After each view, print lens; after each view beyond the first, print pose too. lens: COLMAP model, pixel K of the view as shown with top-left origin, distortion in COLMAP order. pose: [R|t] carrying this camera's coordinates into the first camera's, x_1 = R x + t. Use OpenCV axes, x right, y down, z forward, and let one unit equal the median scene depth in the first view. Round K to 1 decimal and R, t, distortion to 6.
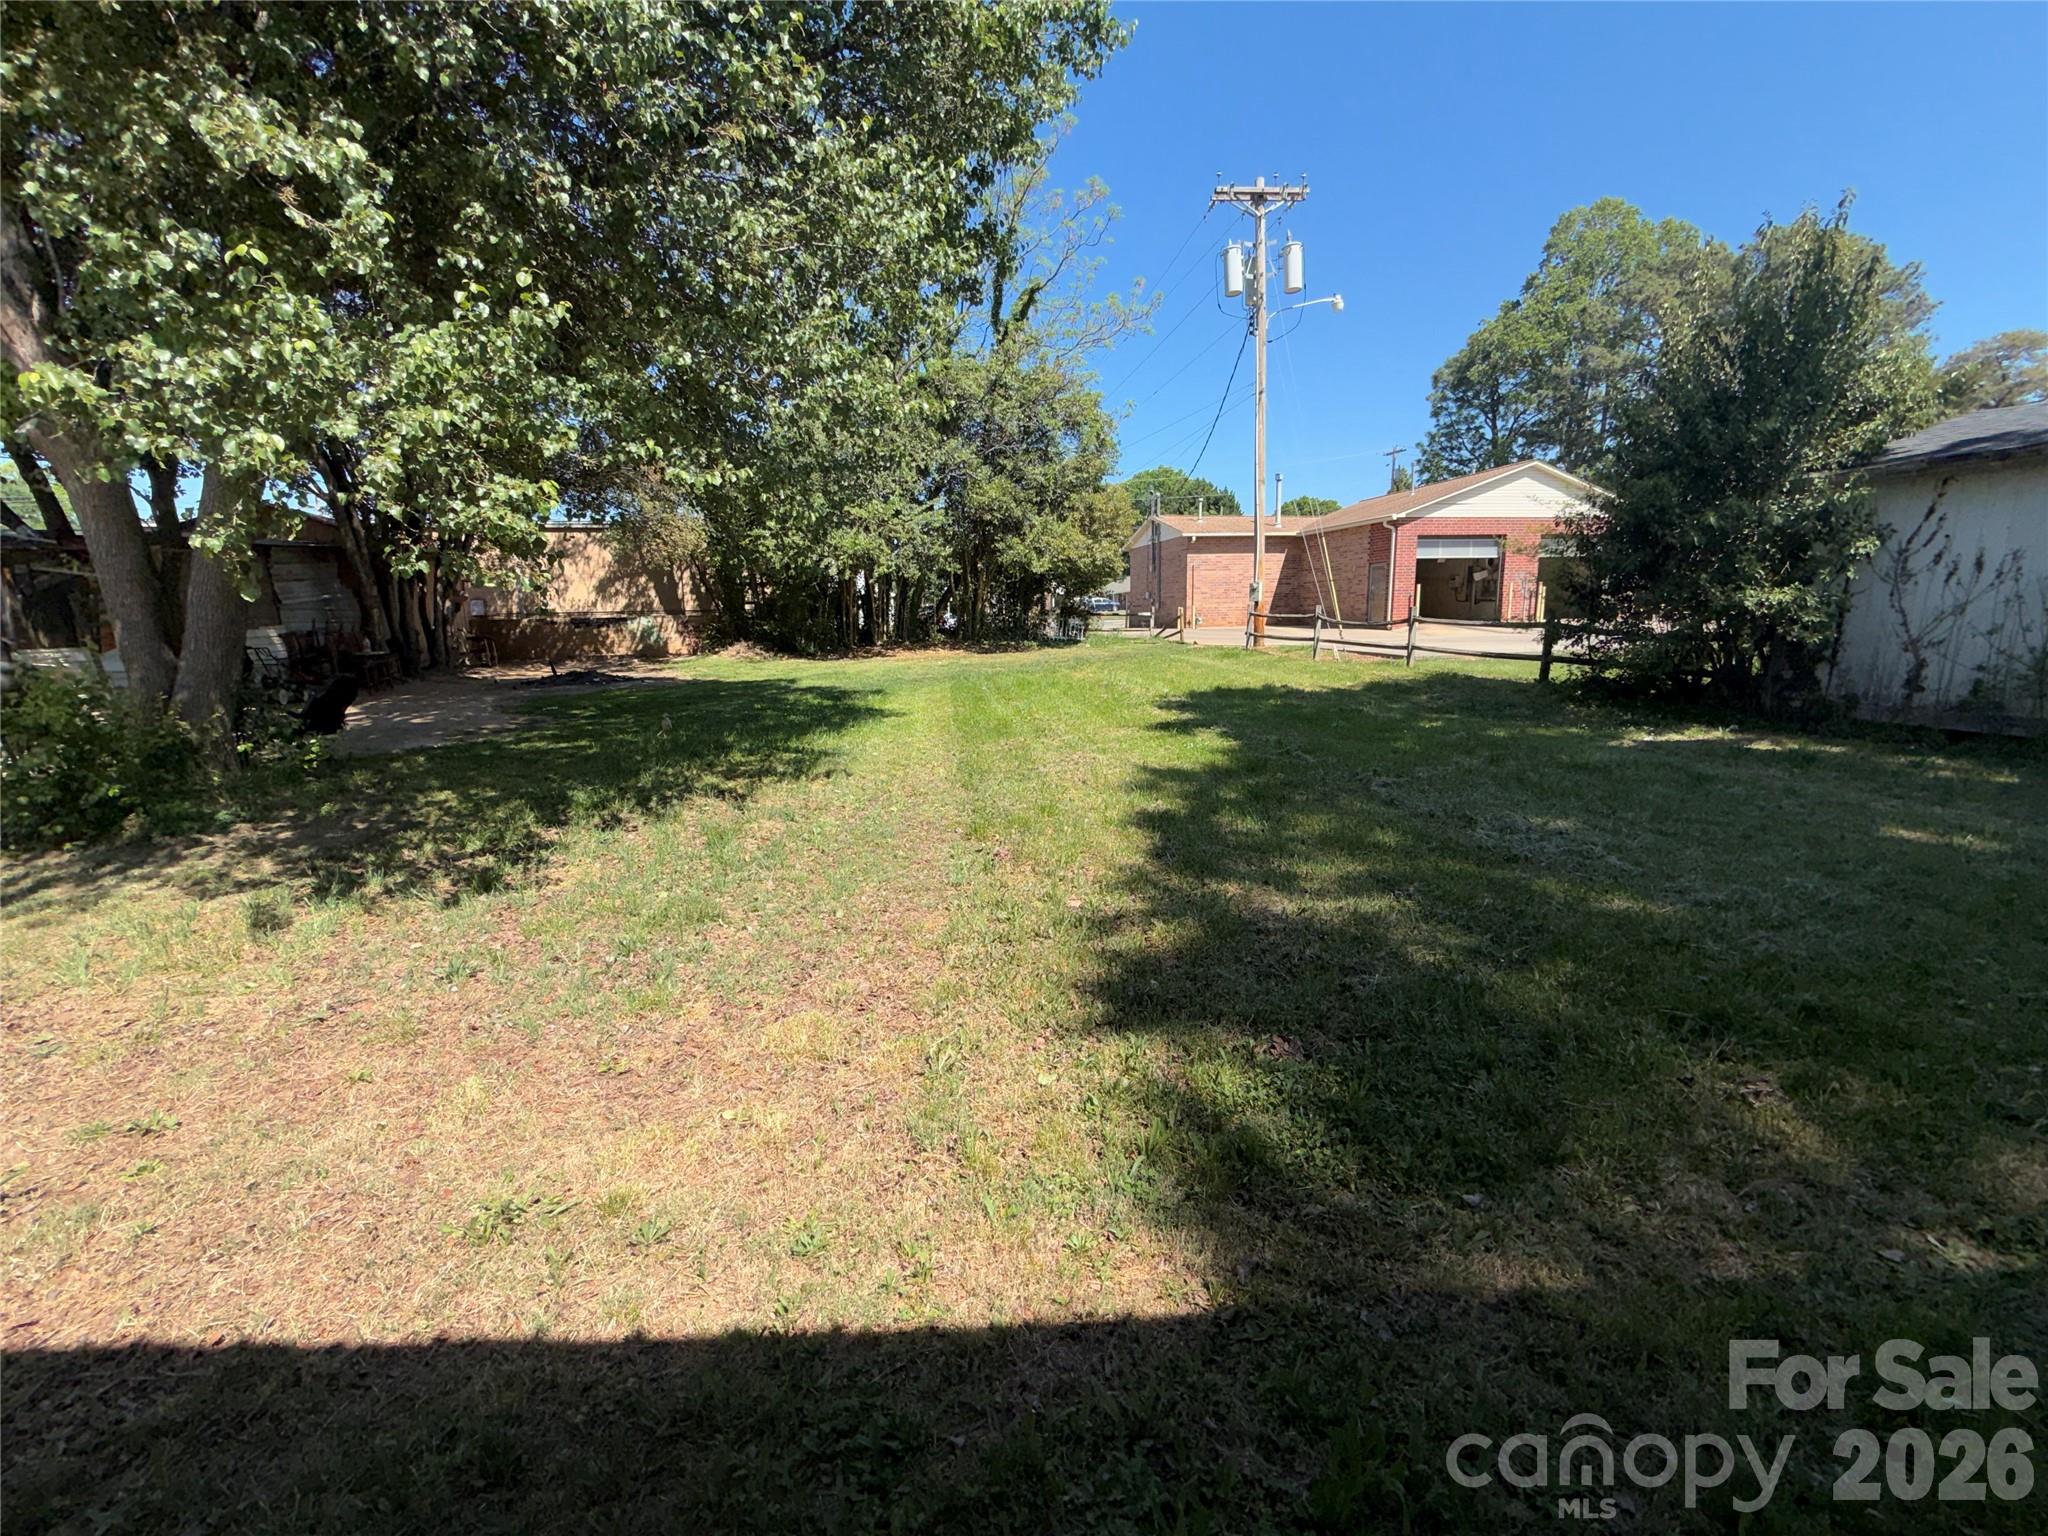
lens RADIAL K [[822.7, 0, 1024.0], [0, 822.7, 768.0], [0, 0, 1]] dist [0.001052, -0.000227]
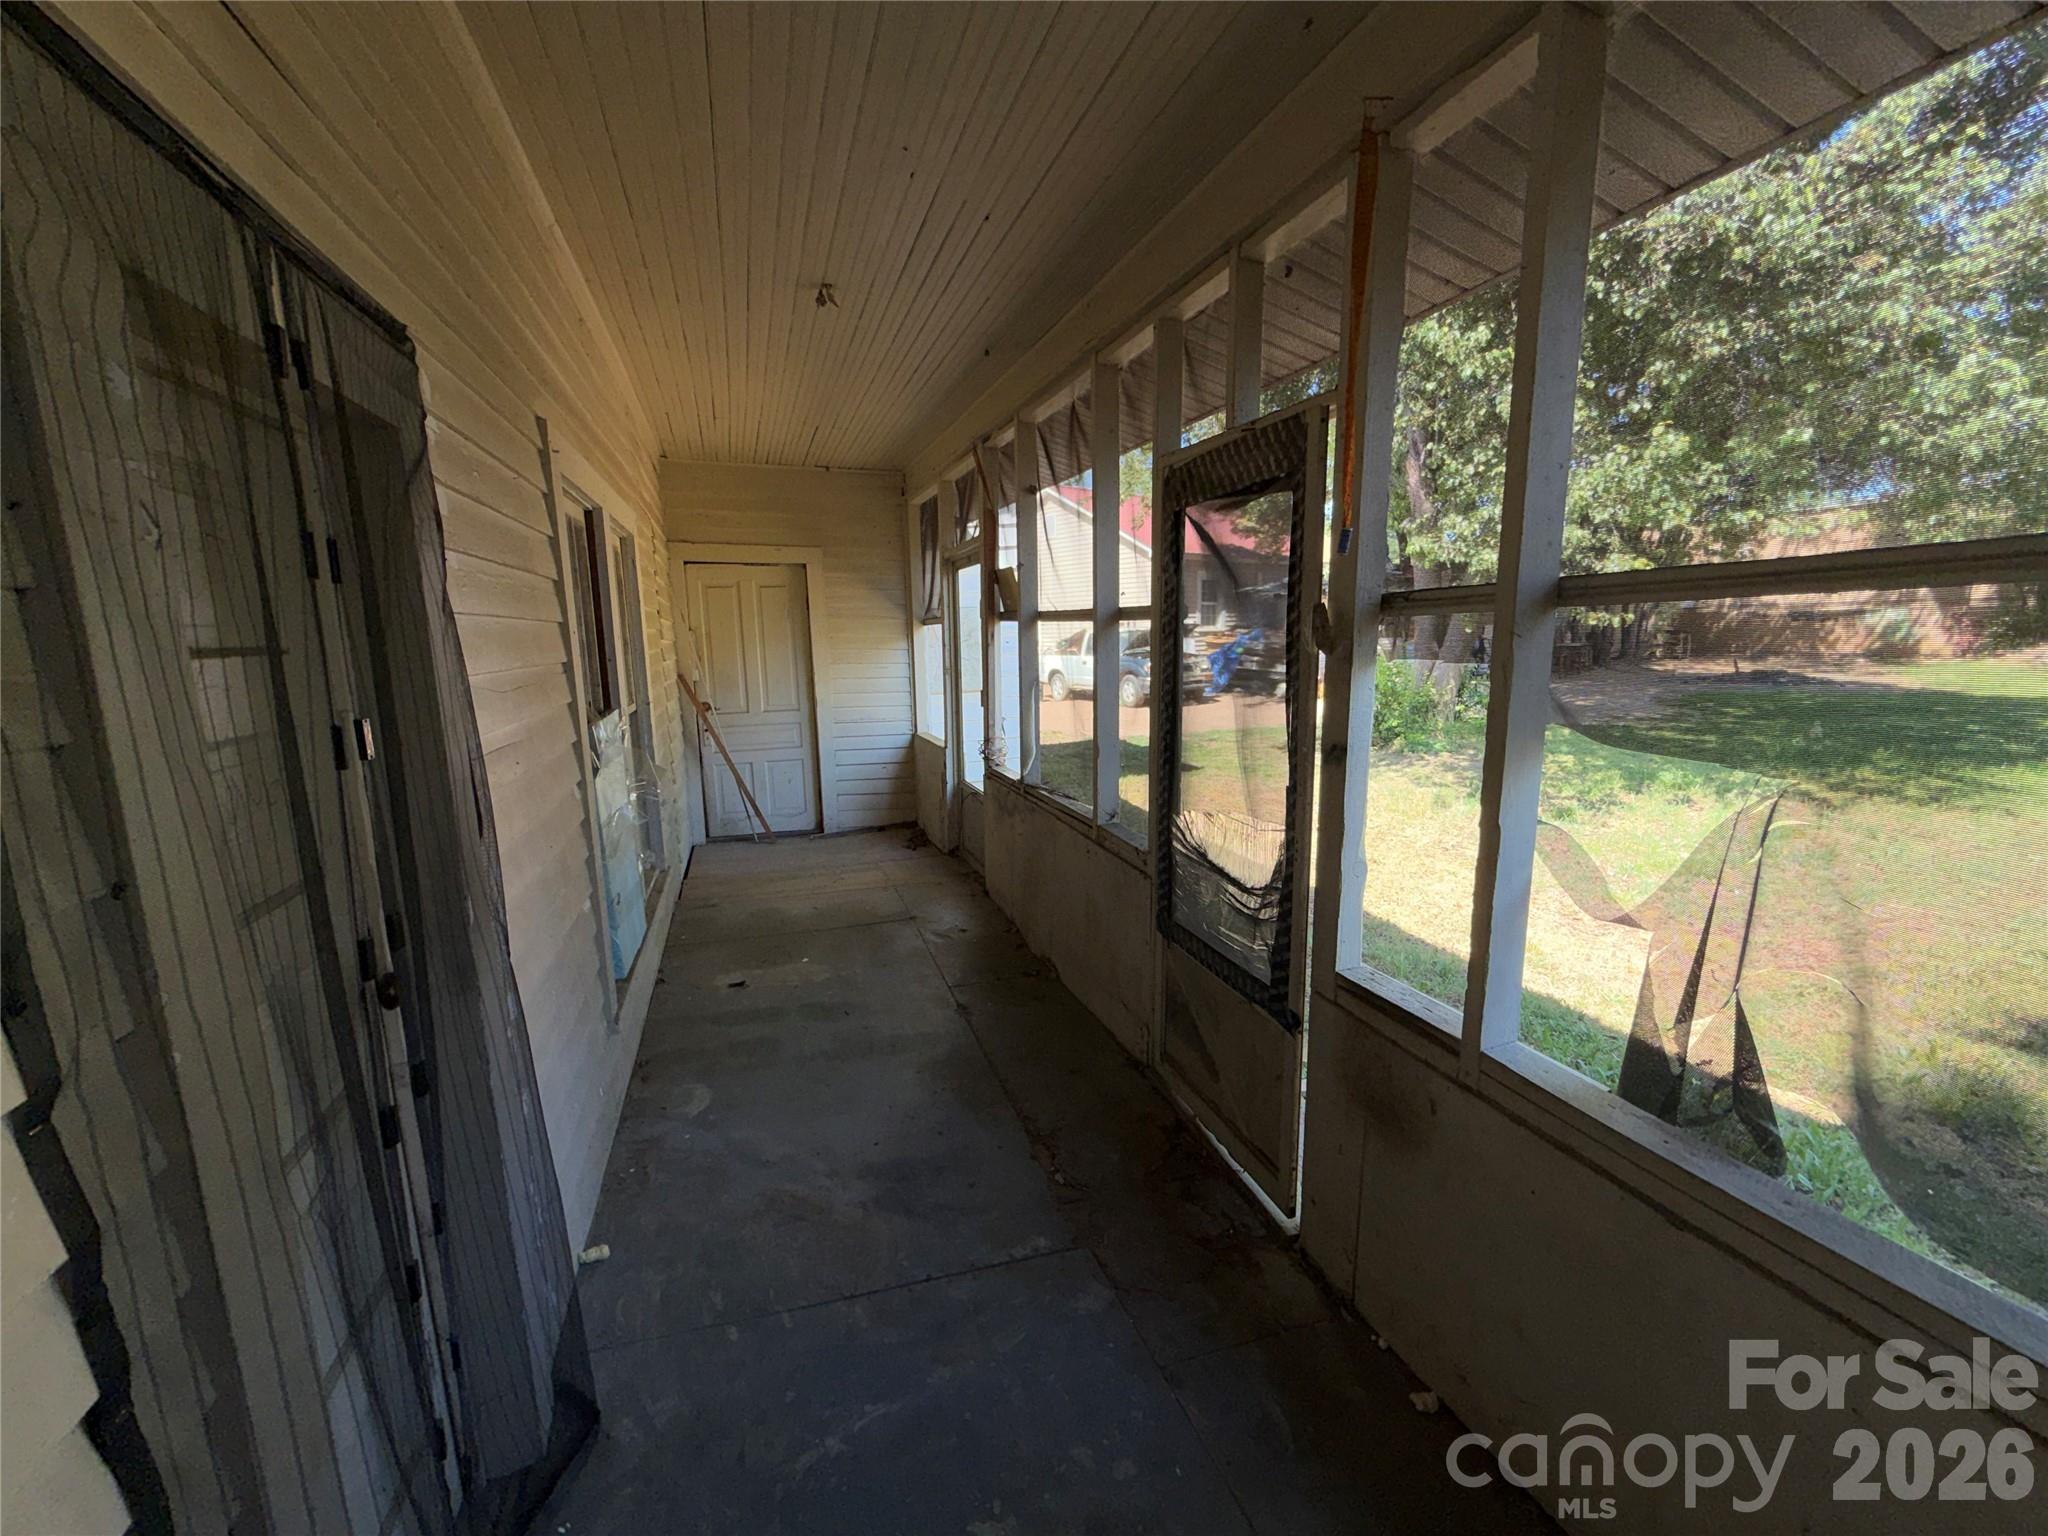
lens RADIAL K [[822.7, 0, 1024.0], [0, 822.7, 768.0], [0, 0, 1]] dist [0.001052, -0.000227]
pose [[0.298371, 0.178768, -0.937559, 0.119926], [-0.160135, 0.977755, 0.135470, 0.003131], [0.940921, 0.109716, 0.320361, -0.110034]]
